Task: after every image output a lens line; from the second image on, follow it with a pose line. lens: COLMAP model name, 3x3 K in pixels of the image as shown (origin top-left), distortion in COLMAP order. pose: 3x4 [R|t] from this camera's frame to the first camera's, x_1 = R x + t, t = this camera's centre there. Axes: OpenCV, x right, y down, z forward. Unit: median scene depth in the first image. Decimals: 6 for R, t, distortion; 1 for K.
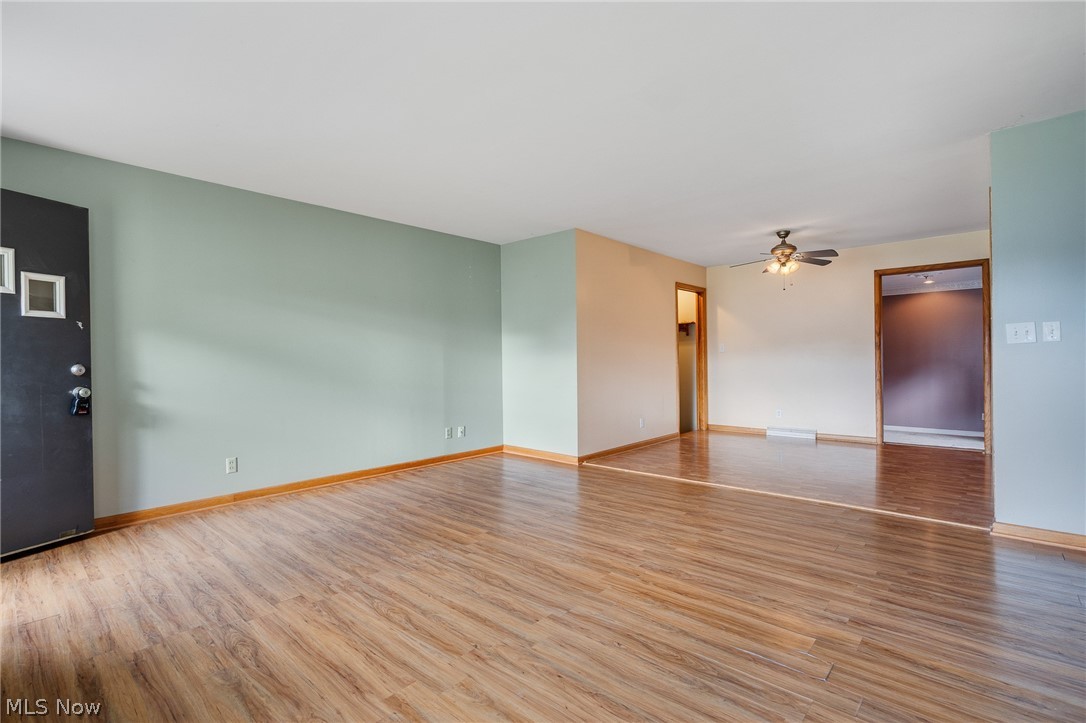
lens RADIAL K [[497.7, 0, 541.9], [0, 497.7, 360.9], [0, 0, 1]] dist [-0.004196, 0.000983]
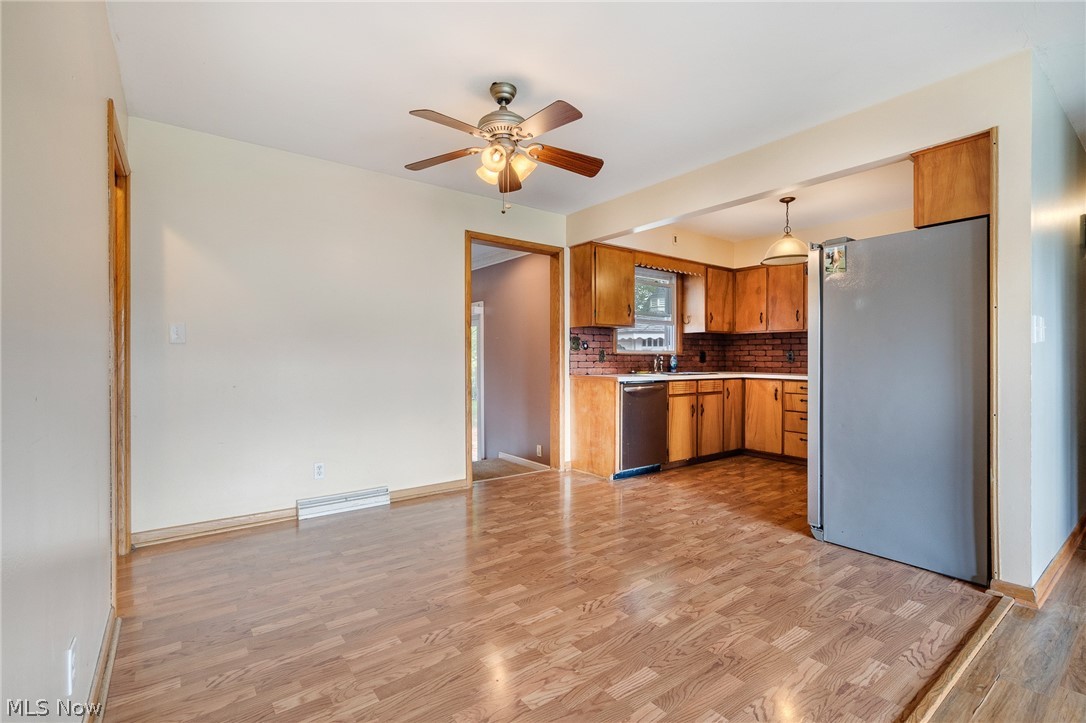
lens RADIAL K [[497.7, 0, 547.4], [0, 497.7, 360.7], [0, 0, 1]] dist [-0.004196, 0.000983]
pose [[0.181348, 0.009573, 0.983372, 0.063376], [-0.001298, 0.999954, -0.009495, 0.002004], [-0.983418, 0.000445, 0.181353, 1.659741]]
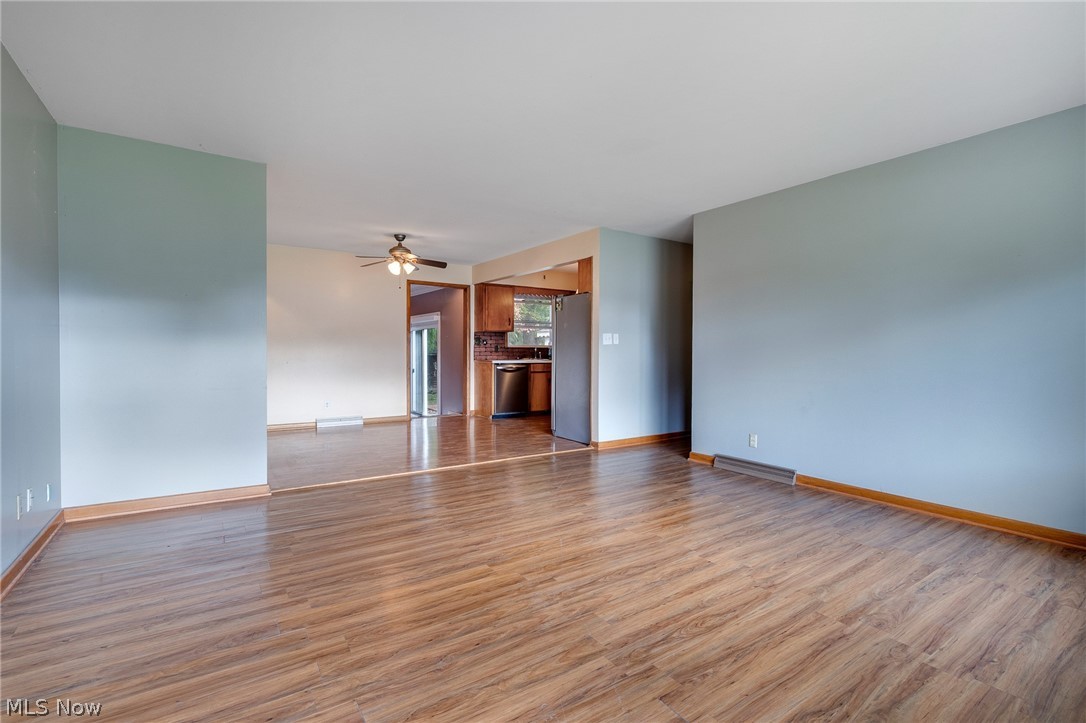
lens RADIAL K [[497.7, 0, 540.6], [0, 497.7, 357.3], [0, 0, 1]] dist [-0.004196, 0.000983]
pose [[0.241323, -0.000420, 0.970445, -0.963216], [-0.006517, 0.999977, 0.002053, 0.011372], [-0.970423, -0.006820, 0.241314, 0.820177]]
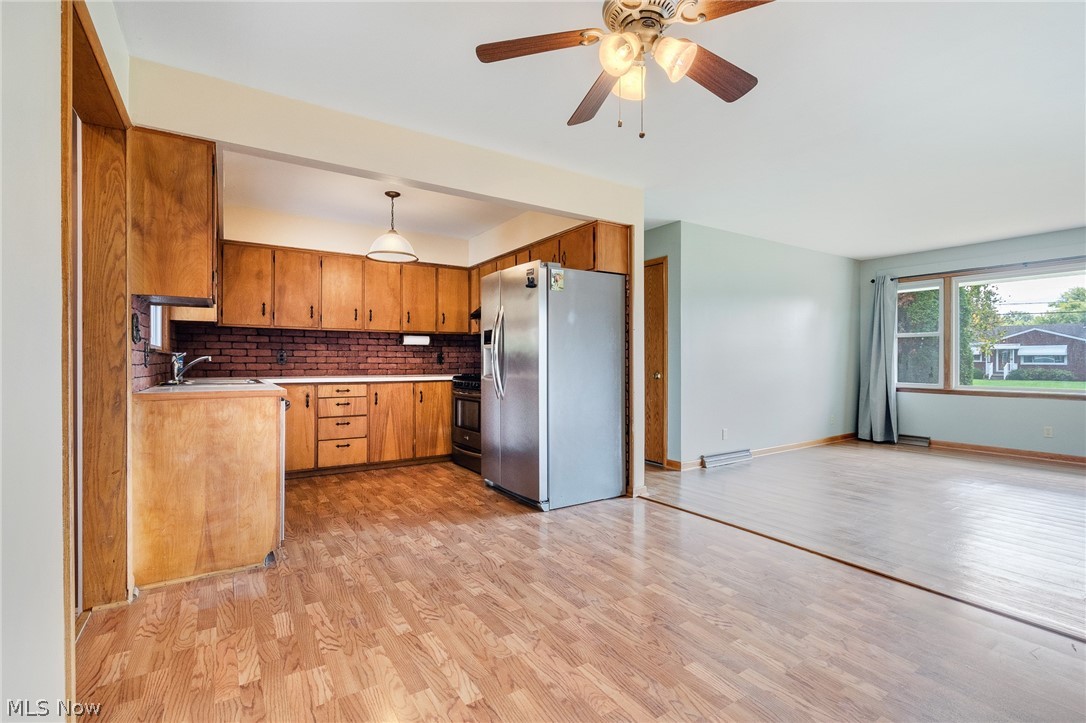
lens RADIAL K [[488.2, 0, 543.7], [0, 488.2, 360.6], [0, 0, 1]] dist [-0.002916, -0.000241]
pose [[-0.967887, 0.012075, 0.251095, 0.887534], [0.012159, 0.999925, -0.001218, -0.009711], [-0.251091, 0.001874, -0.967962, 2.476086]]
